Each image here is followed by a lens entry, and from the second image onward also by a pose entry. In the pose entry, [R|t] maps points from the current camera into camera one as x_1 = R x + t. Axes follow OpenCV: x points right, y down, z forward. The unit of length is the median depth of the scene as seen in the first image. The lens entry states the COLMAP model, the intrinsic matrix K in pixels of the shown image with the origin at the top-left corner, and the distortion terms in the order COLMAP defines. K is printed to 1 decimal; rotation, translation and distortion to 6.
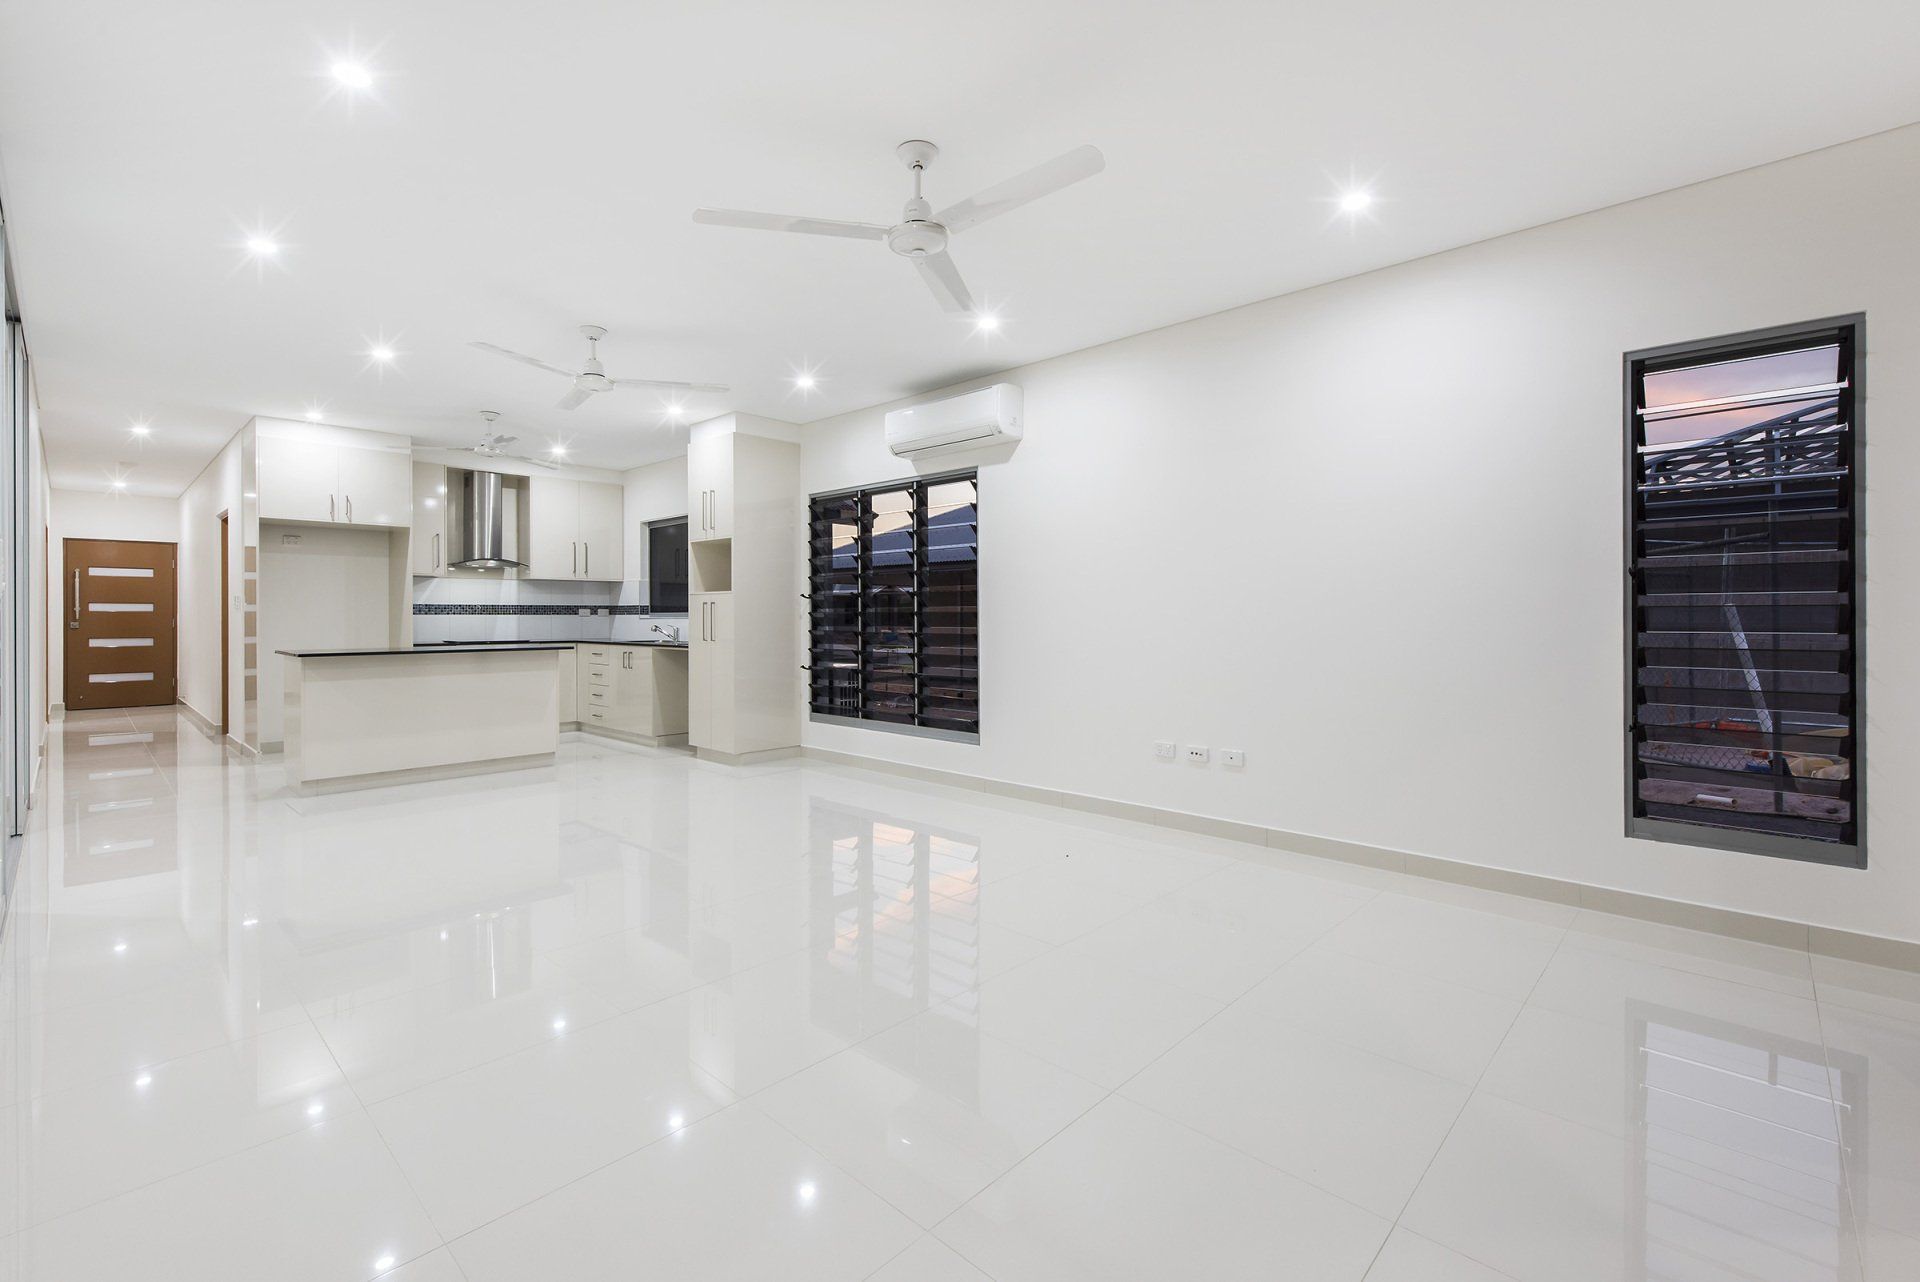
lens RADIAL K [[801.2, 0, 963.0], [0, 801.2, 620.4], [0, 0, 1]] dist [-0.000048, -0.000039]
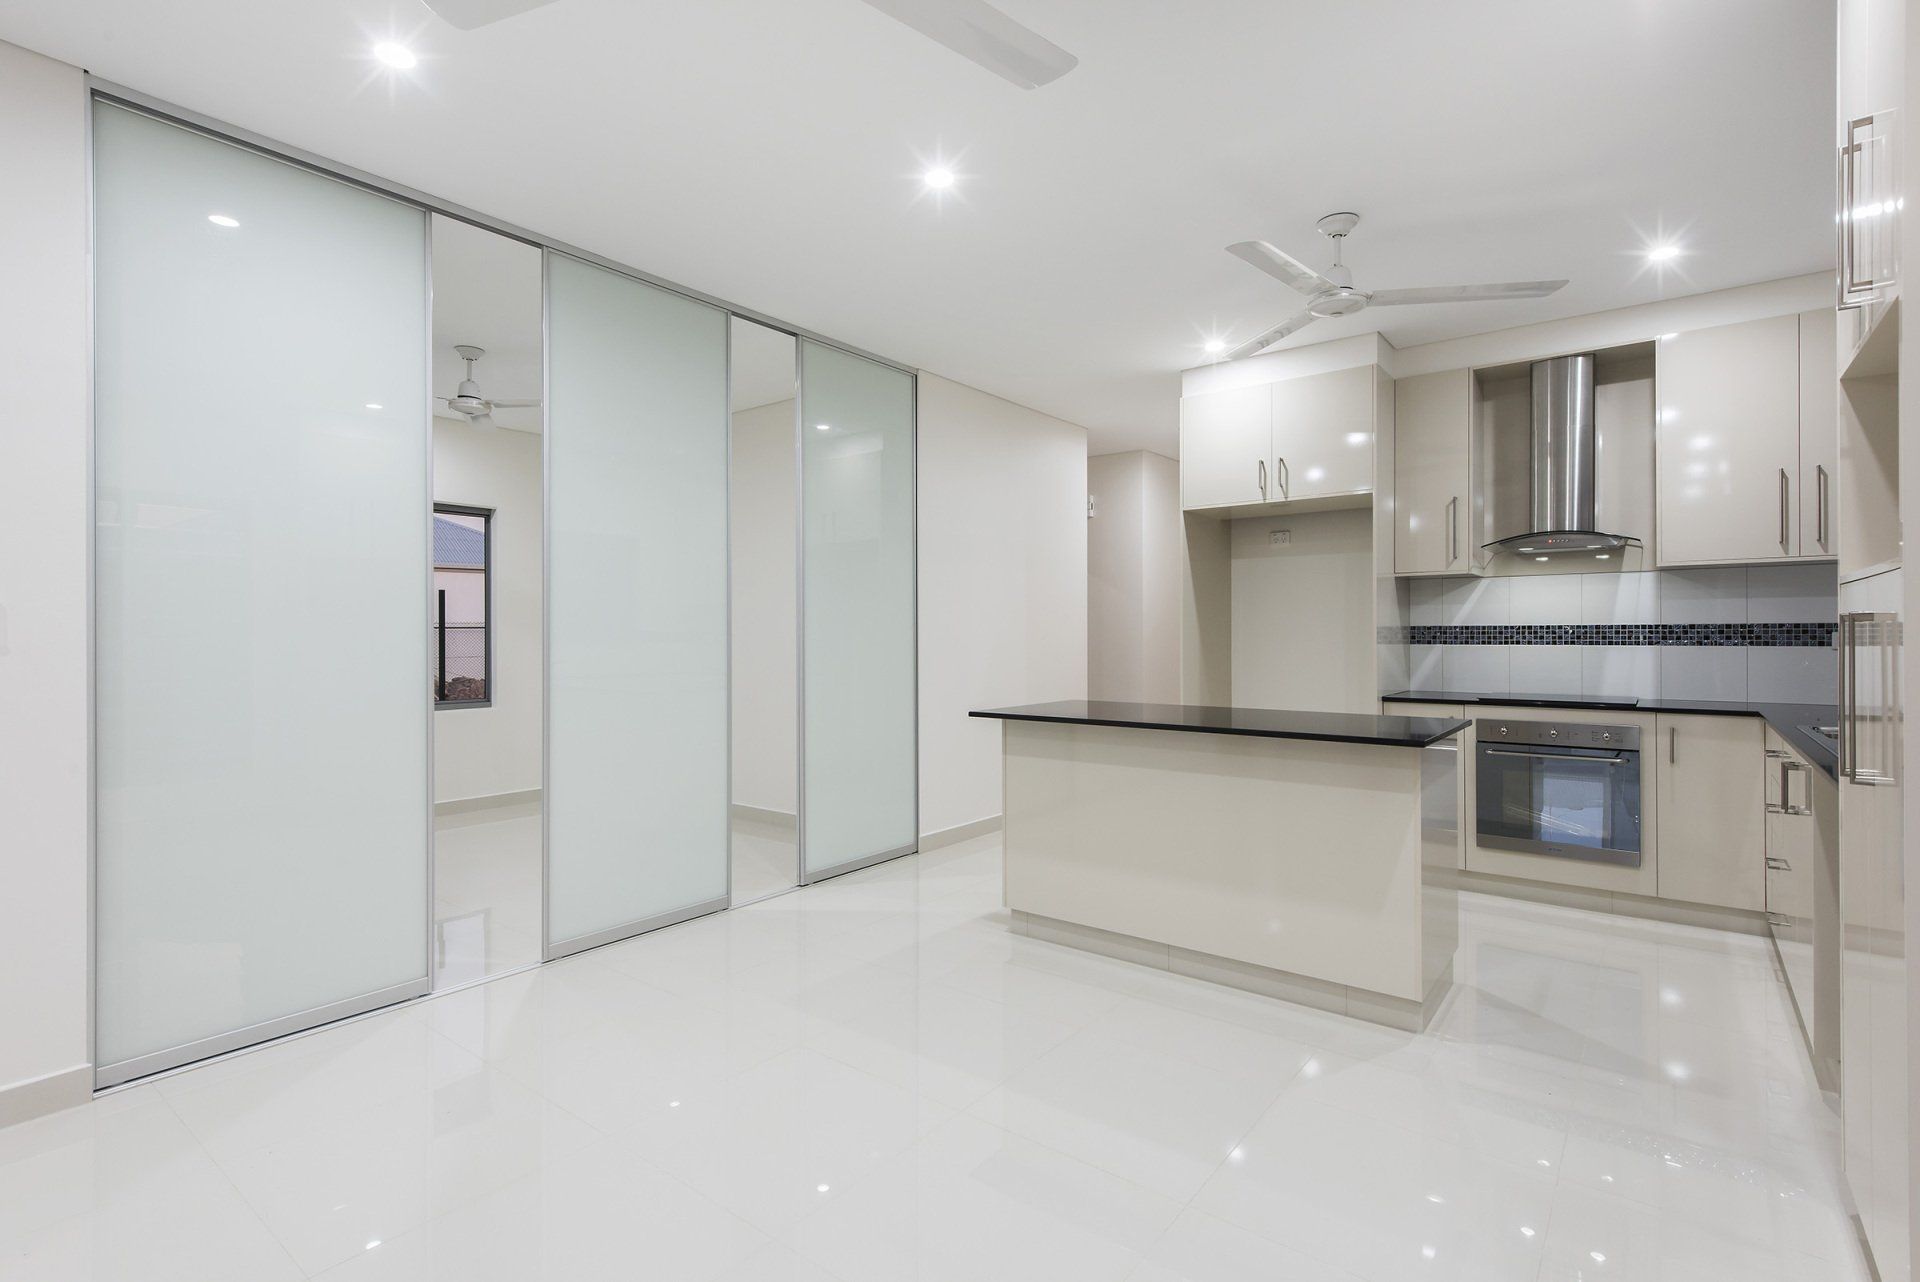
lens RADIAL K [[905.6, 0, 974.4], [0, 905.6, 631.0], [0, 0, 1]] dist [-0.001023, -0.000269]
pose [[0.072343, -0.000958, -0.997379, -0.070322], [-0.001409, 0.999998, -0.001062, -0.017165], [0.997379, 0.001483, 0.072342, 0.676231]]
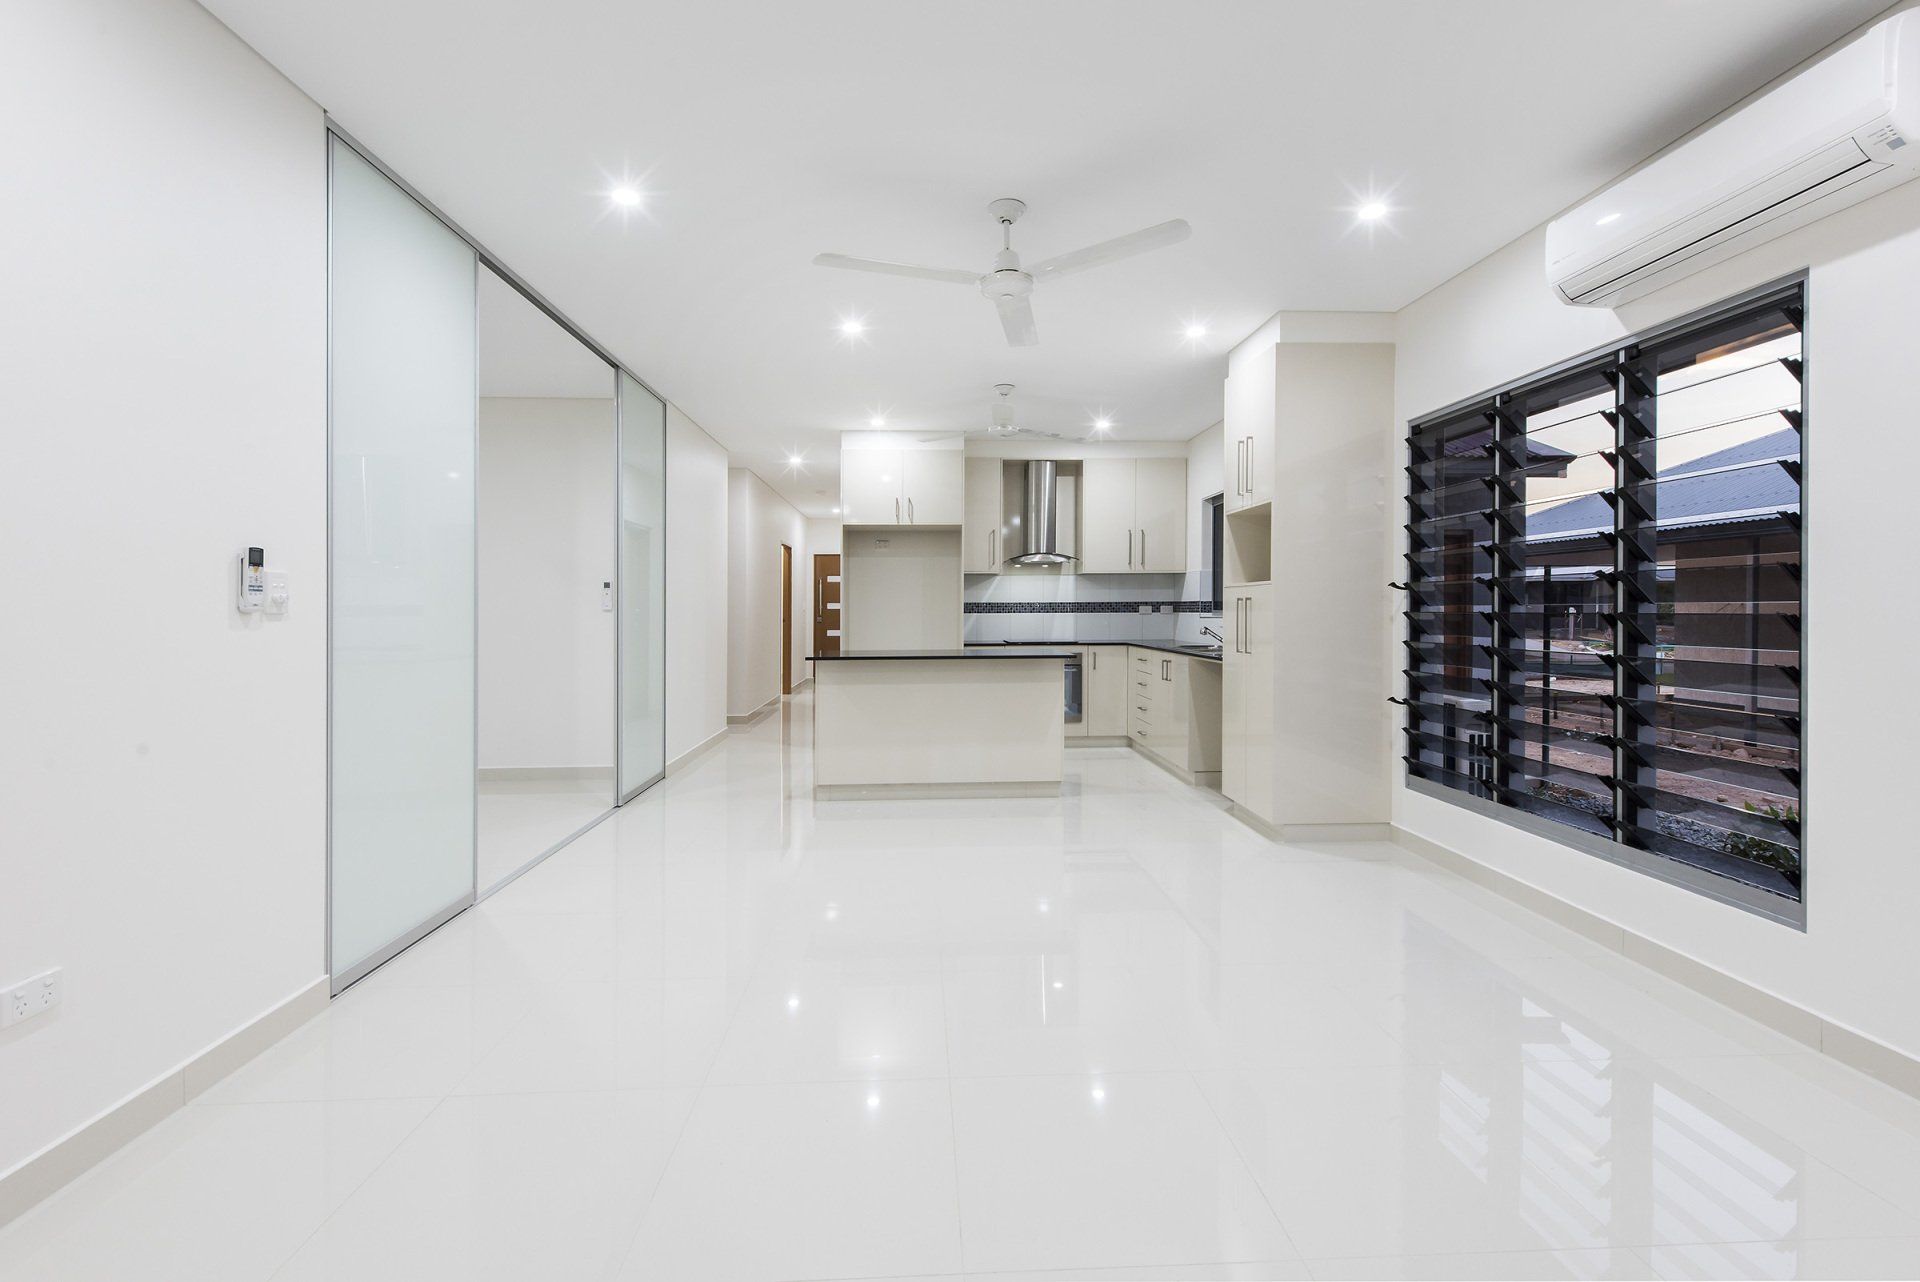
lens RADIAL K [[801.2, 0, 963.0], [0, 801.2, 620.4], [0, 0, 1]] dist [-0.000048, -0.000039]
pose [[0.710086, 0.007404, -0.704076, 0.000465], [-0.000235, 0.999947, 0.010279, -0.009207], [0.704115, -0.007133, 0.710050, 0.306677]]
